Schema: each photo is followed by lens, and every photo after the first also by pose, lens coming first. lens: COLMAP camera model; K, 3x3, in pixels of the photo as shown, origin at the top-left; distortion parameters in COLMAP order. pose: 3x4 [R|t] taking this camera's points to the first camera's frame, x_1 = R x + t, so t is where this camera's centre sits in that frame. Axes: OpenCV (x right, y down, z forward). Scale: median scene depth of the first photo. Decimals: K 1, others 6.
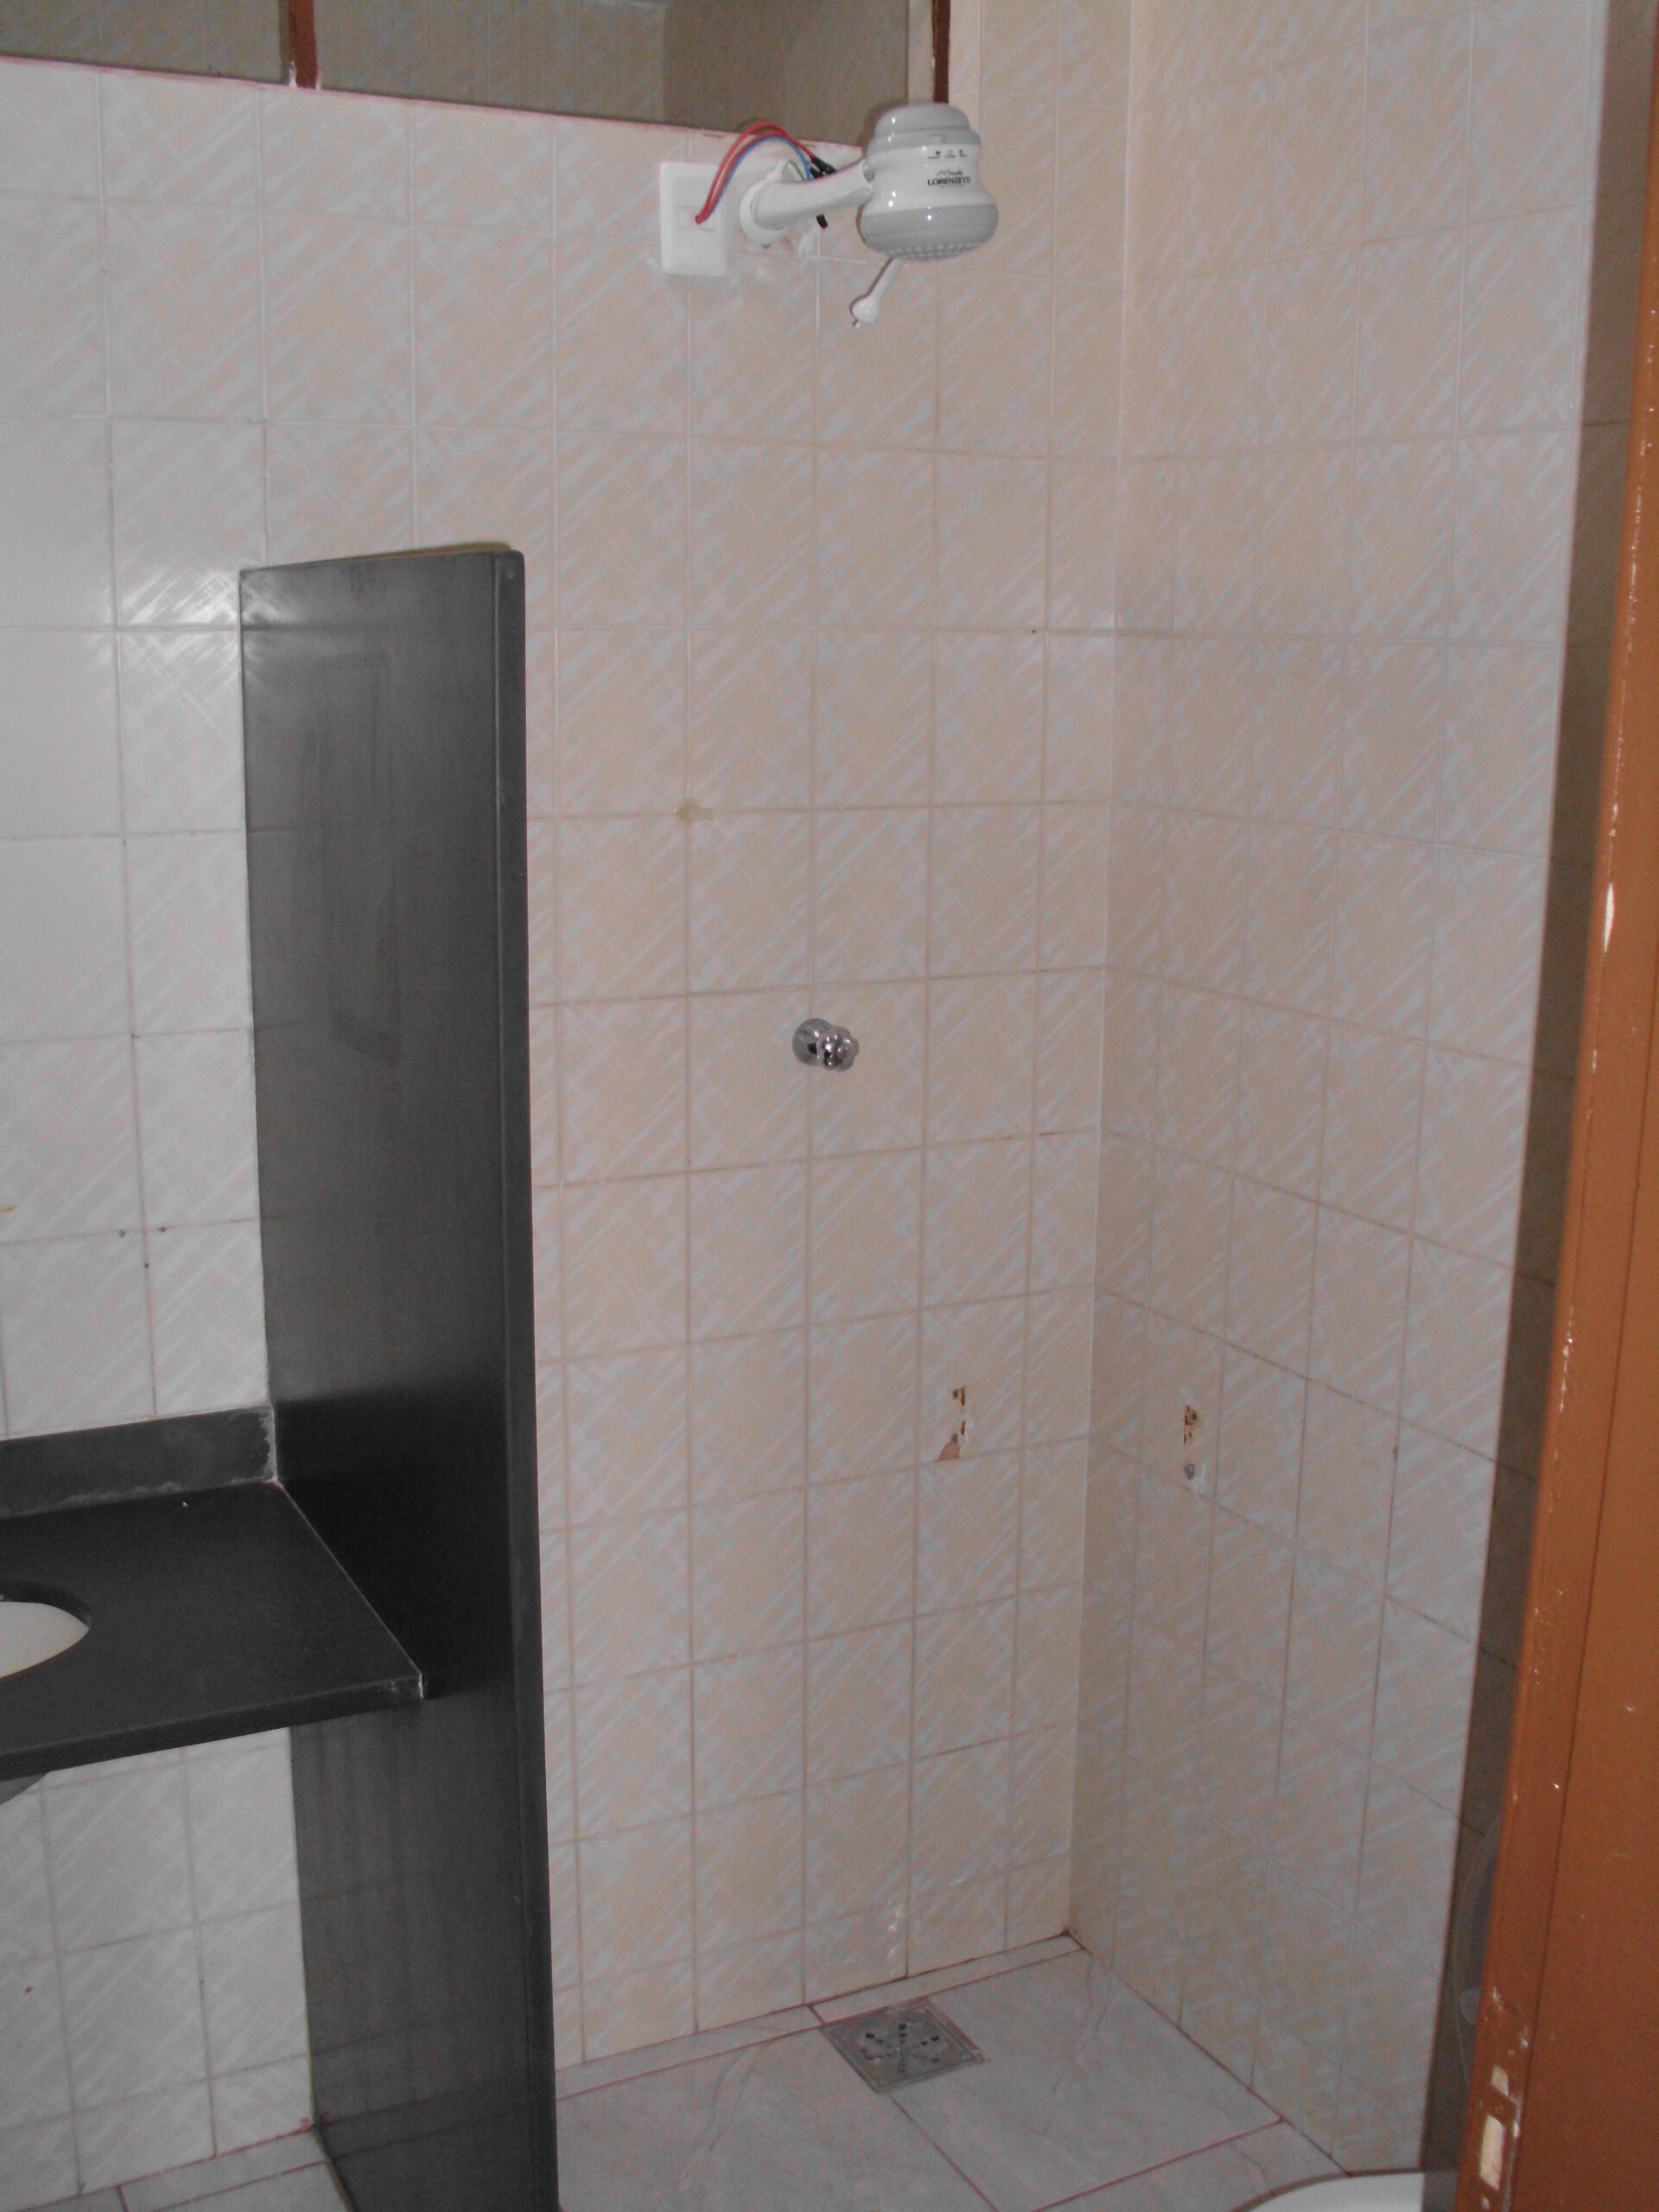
lens RADIAL K [[2321.7, 0, 829.5], [0, 2321.7, 1106.0], [0, 0, 1]] dist [-0.270762, 0.306544]
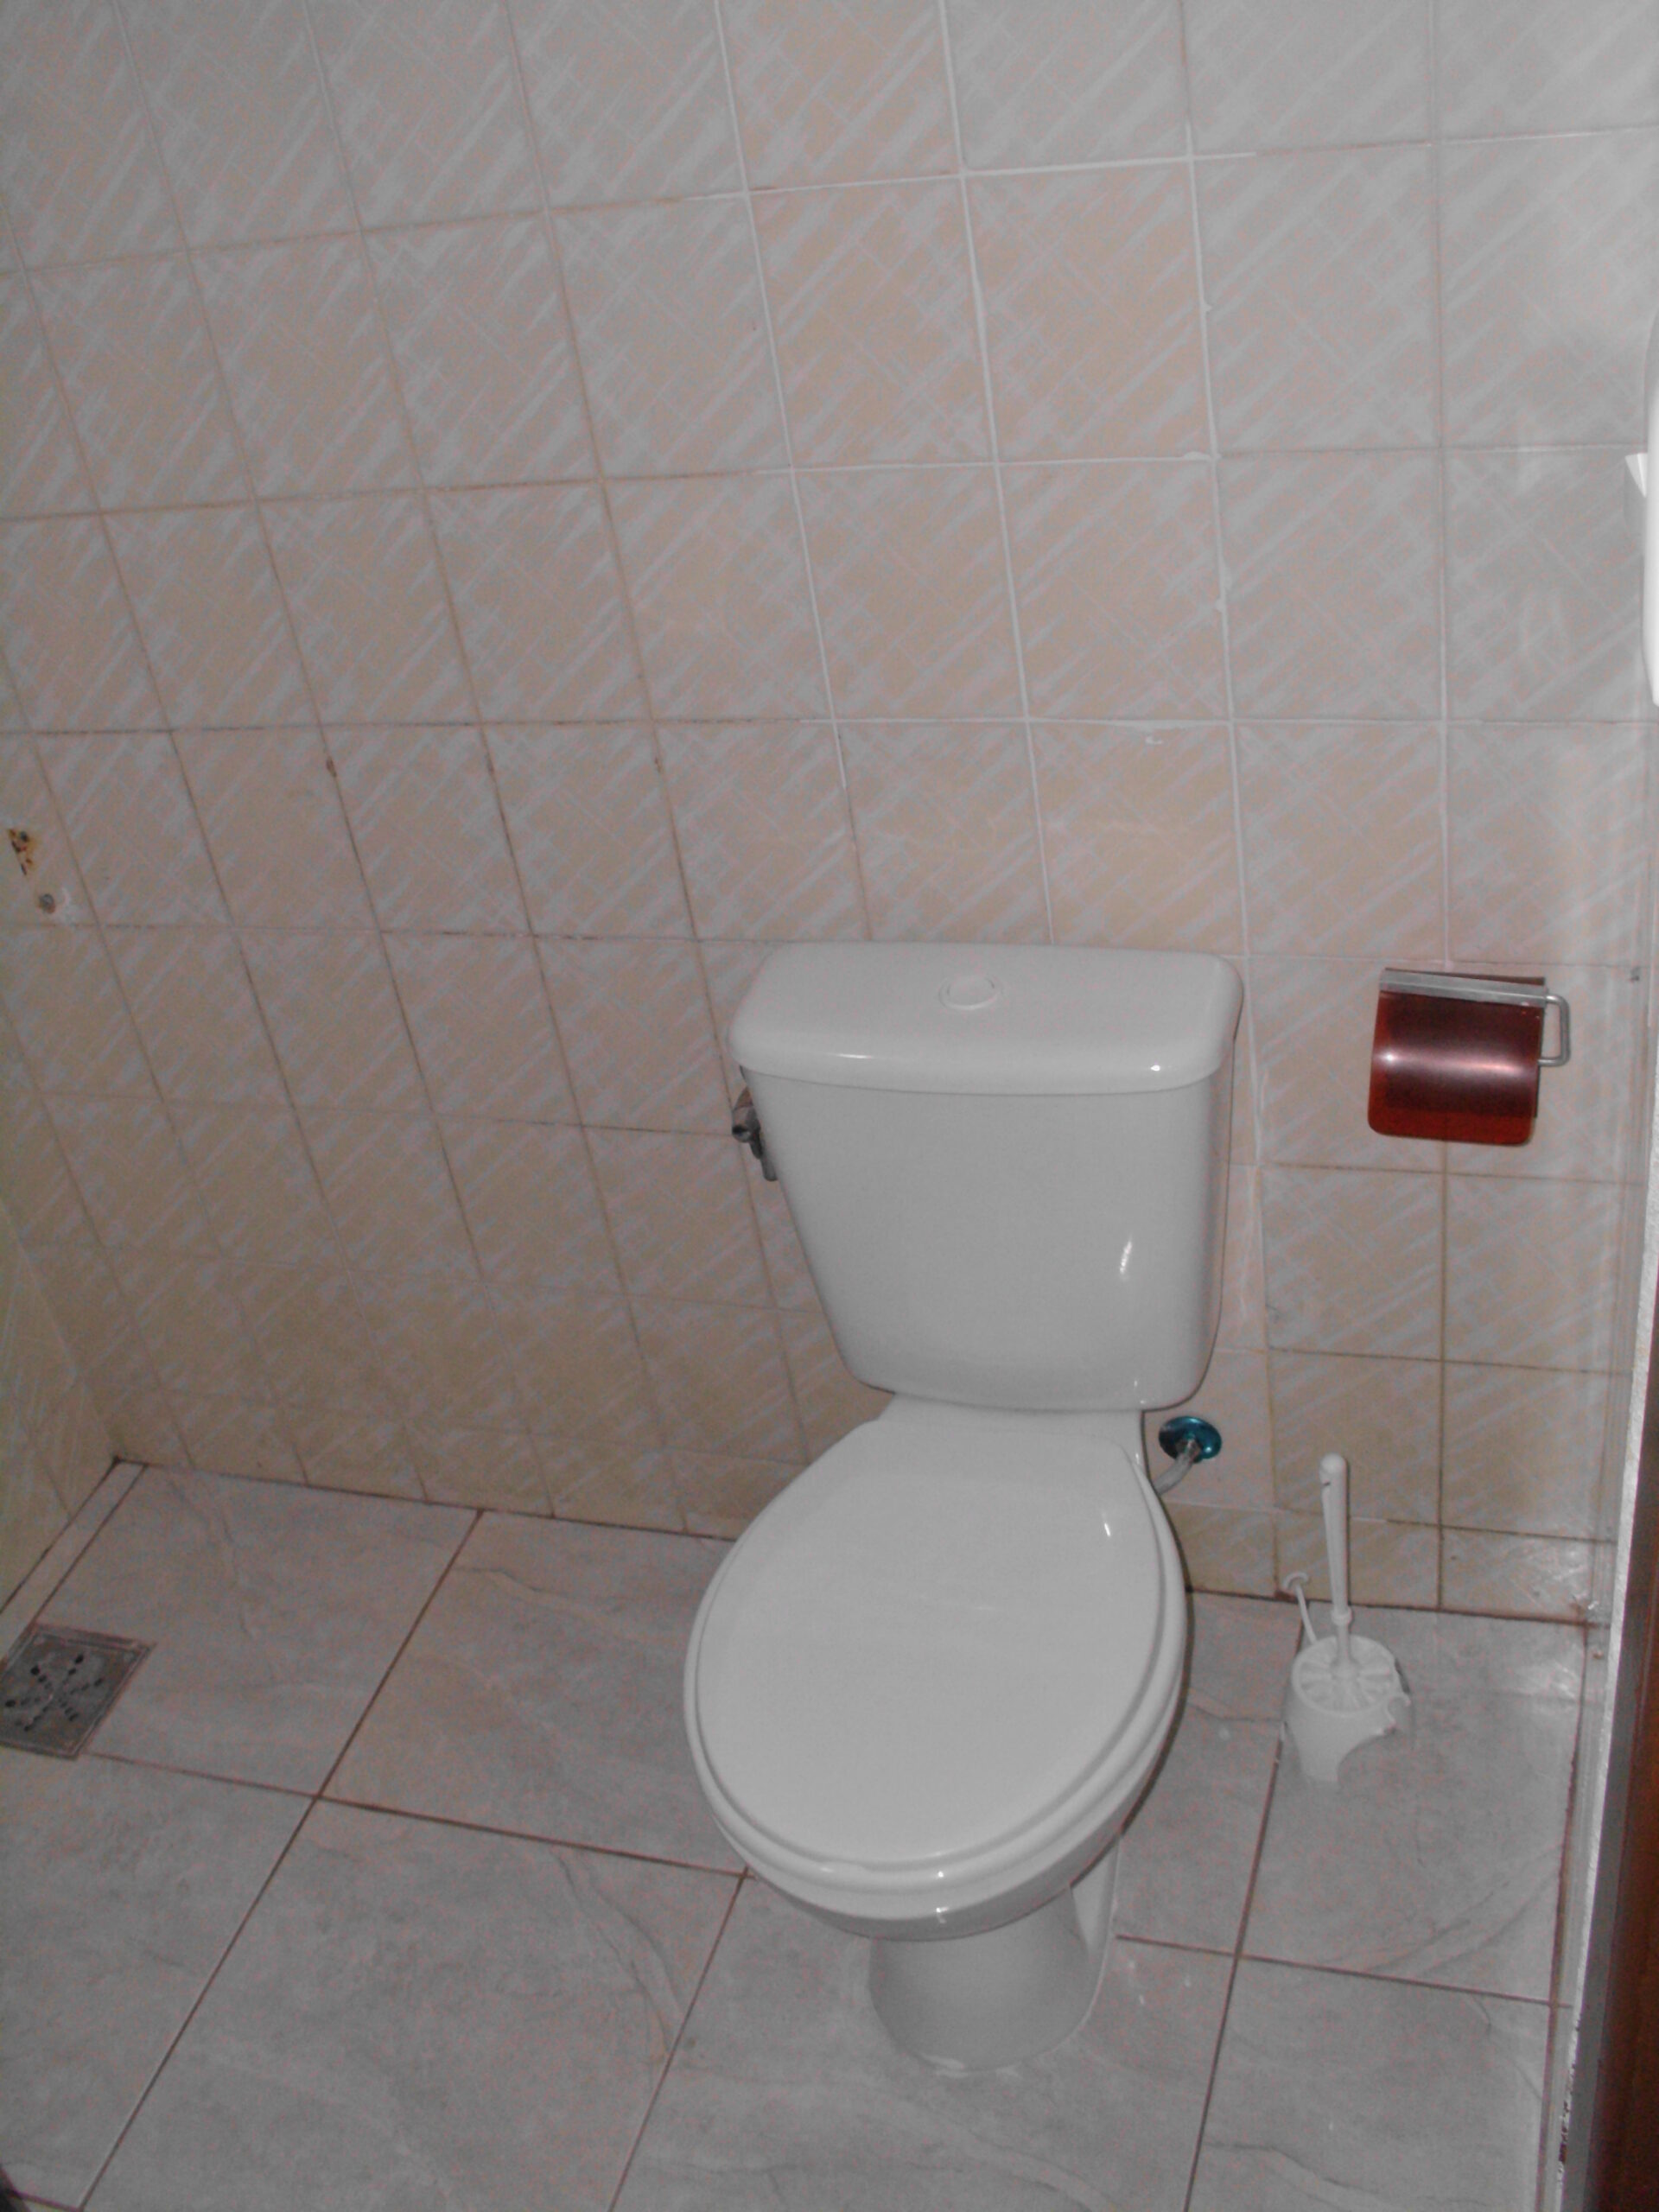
lens RADIAL K [[2321.7, 0, 829.5], [0, 2321.7, 1106.0], [0, 0, 1]] dist [-0.270762, 0.306544]
pose [[0.691983, -0.504506, 0.516366, -0.091934], [0.295359, 0.850521, 0.435175, -0.037950], [-0.658728, -0.148620, 0.737556, 0.258989]]
